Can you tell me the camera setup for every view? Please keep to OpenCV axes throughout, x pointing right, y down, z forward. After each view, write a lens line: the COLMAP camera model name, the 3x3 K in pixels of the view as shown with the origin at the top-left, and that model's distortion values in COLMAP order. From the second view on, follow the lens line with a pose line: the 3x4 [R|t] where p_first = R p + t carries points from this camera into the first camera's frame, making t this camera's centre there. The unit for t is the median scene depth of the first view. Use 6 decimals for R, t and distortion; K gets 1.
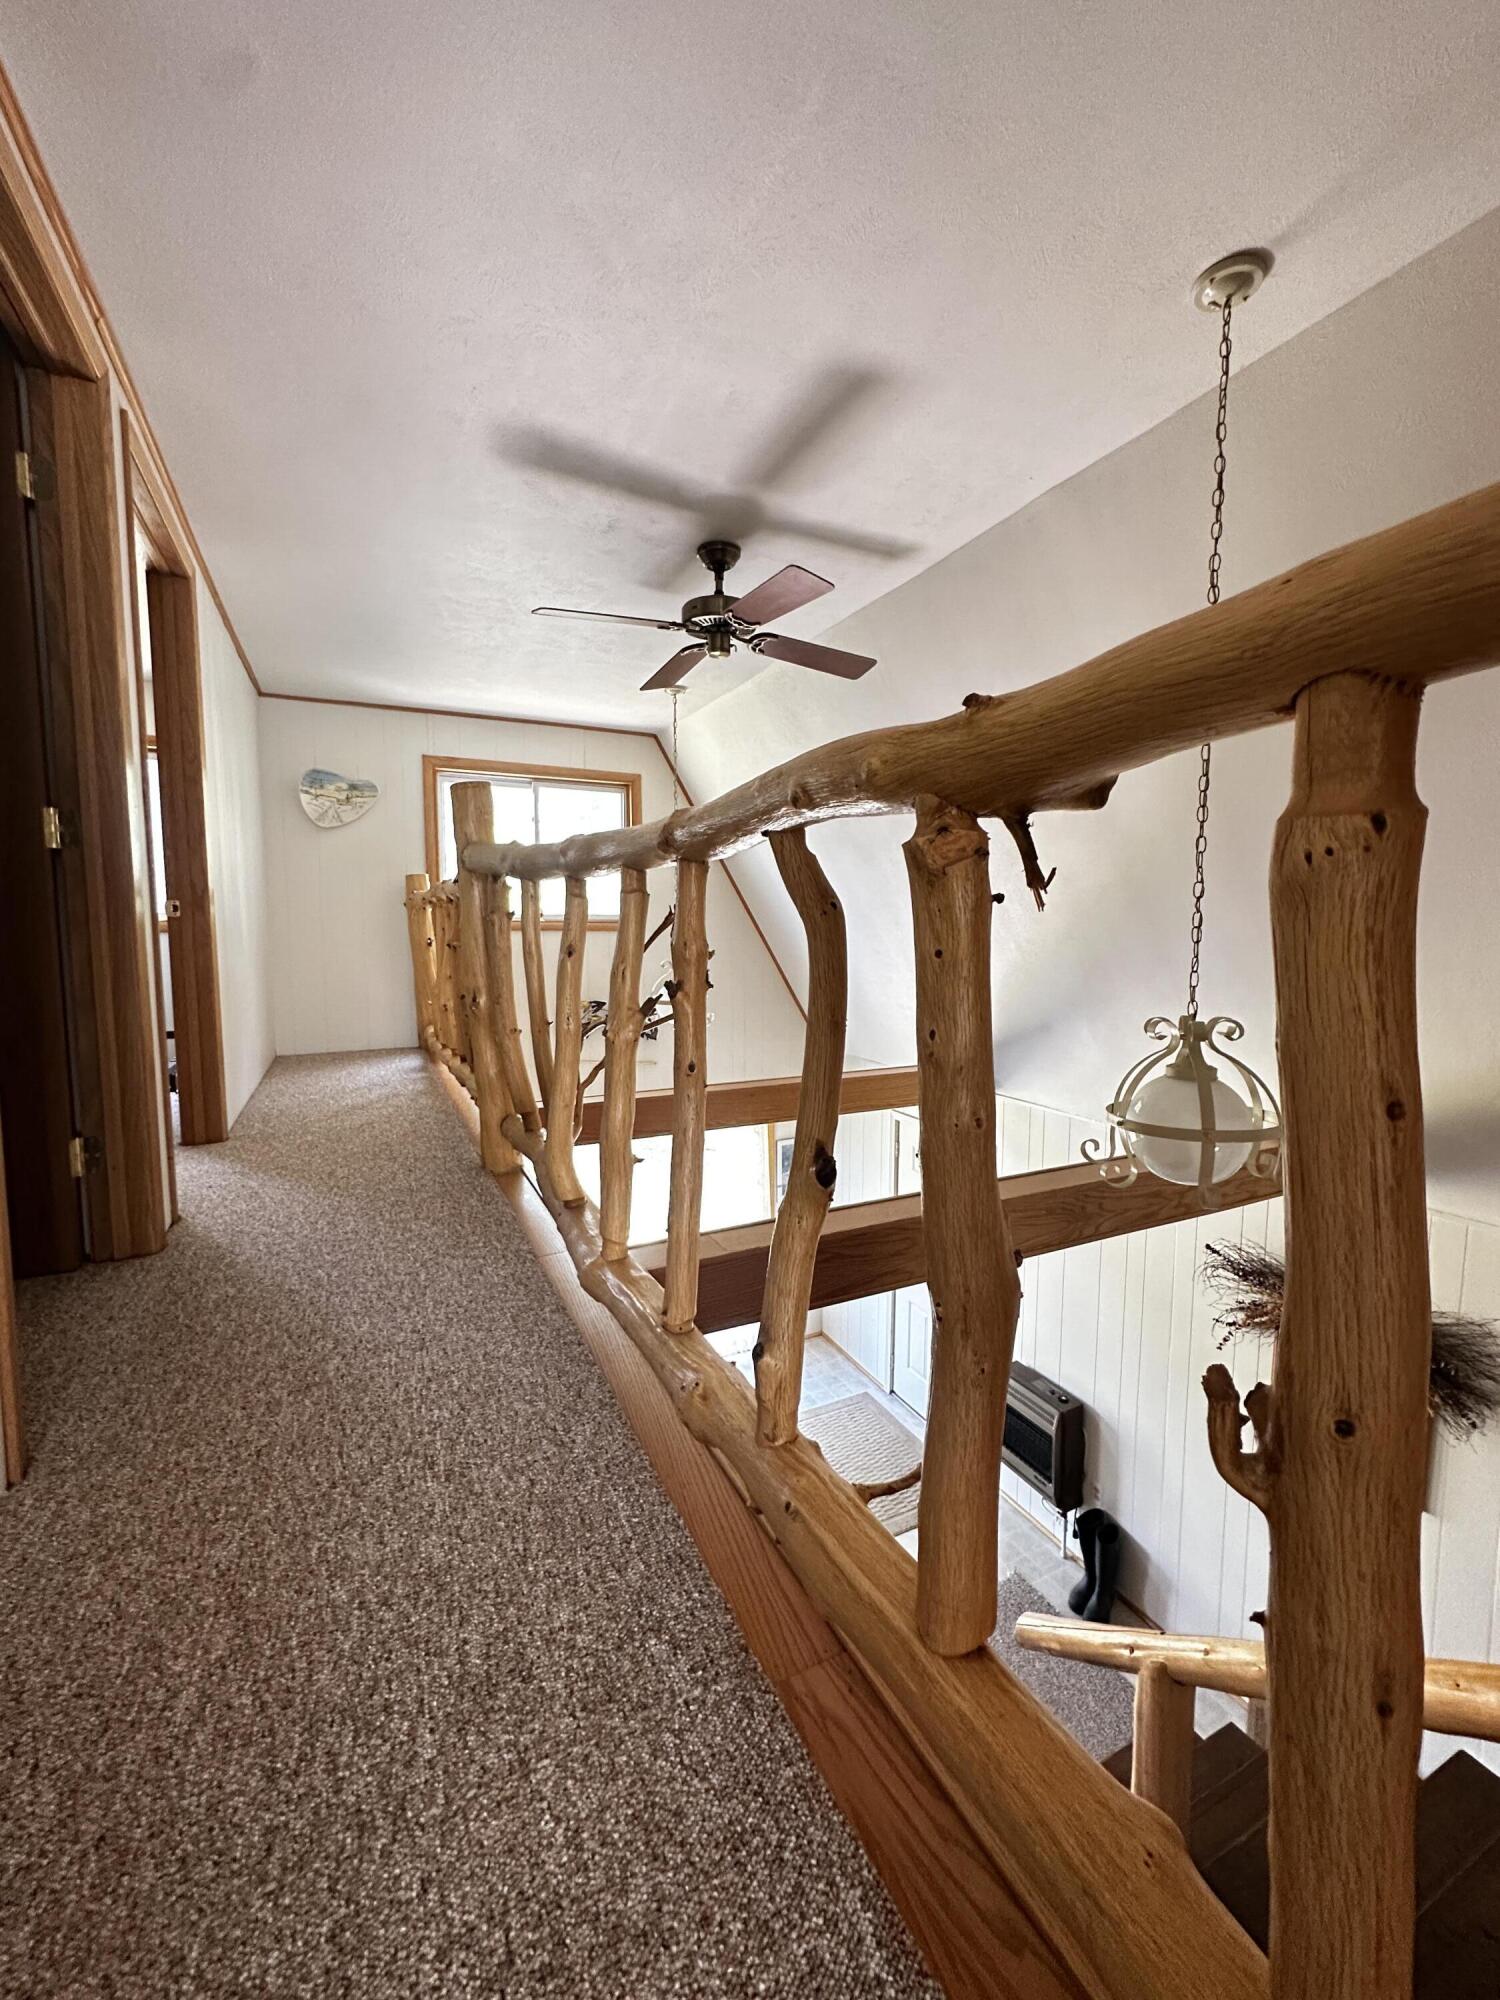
lens RADIAL K [[799.1, 0, 750.0], [0, 799.1, 1000.0], [0, 0, 1]] dist [-0.000467, 0.000186]
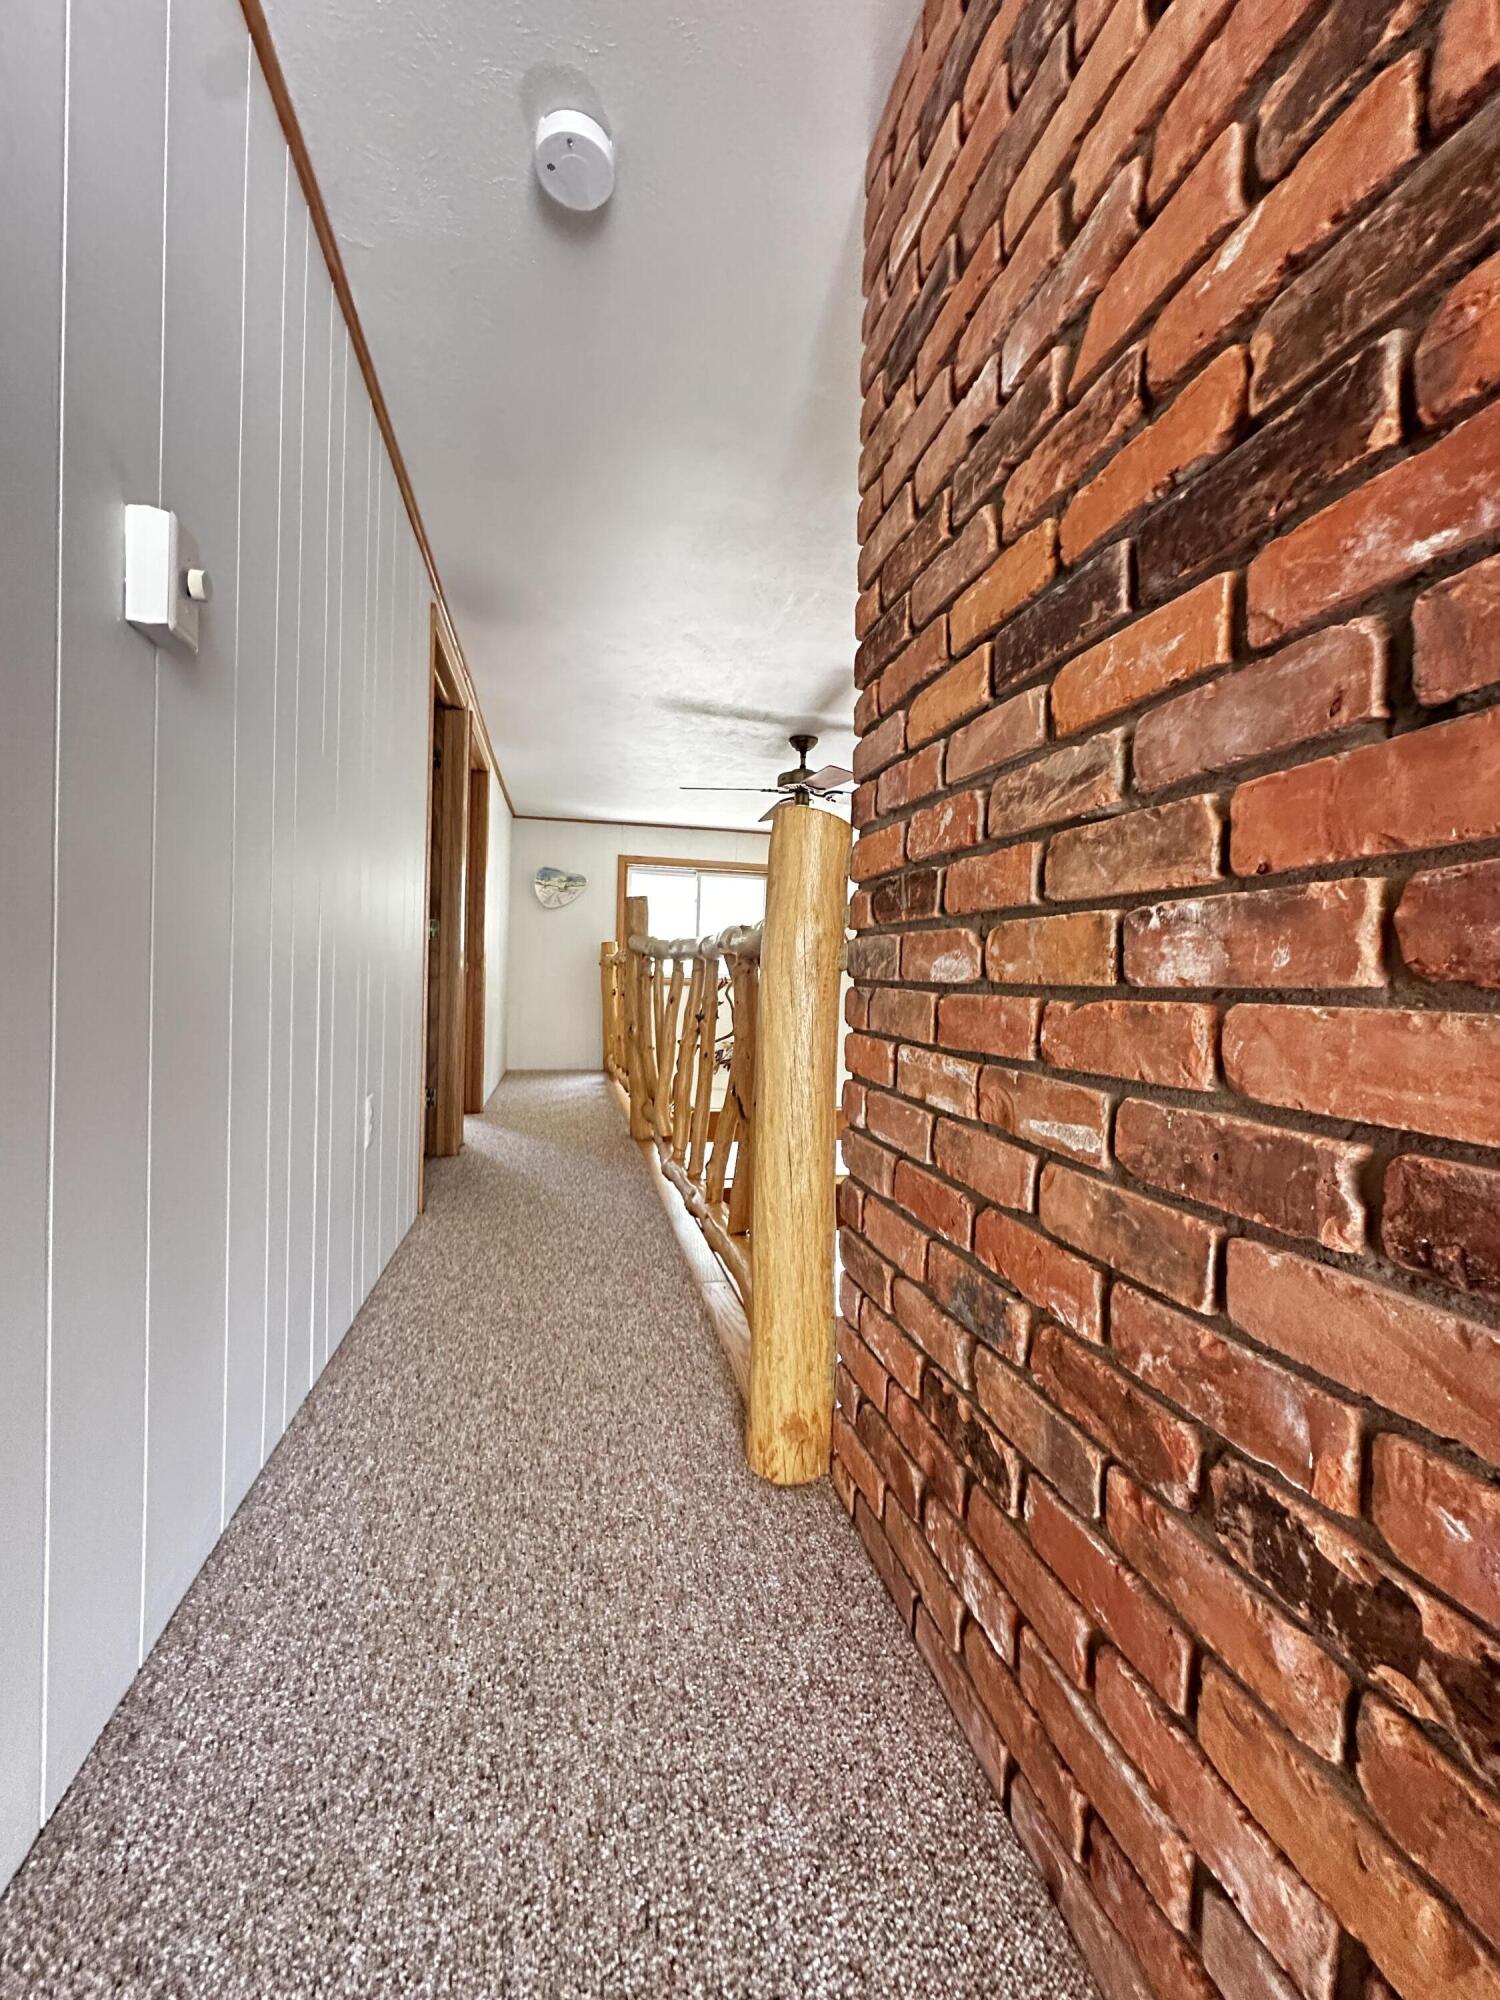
lens RADIAL K [[799.1, 0, 750.0], [0, 799.1, 1000.0], [0, 0, 1]] dist [-0.000467, 0.000186]
pose [[0.973537, 0.033924, -0.225997, 0.218397], [-0.049360, 0.996792, -0.063006, 0.026606], [0.223135, 0.072494, 0.972088, -0.449711]]
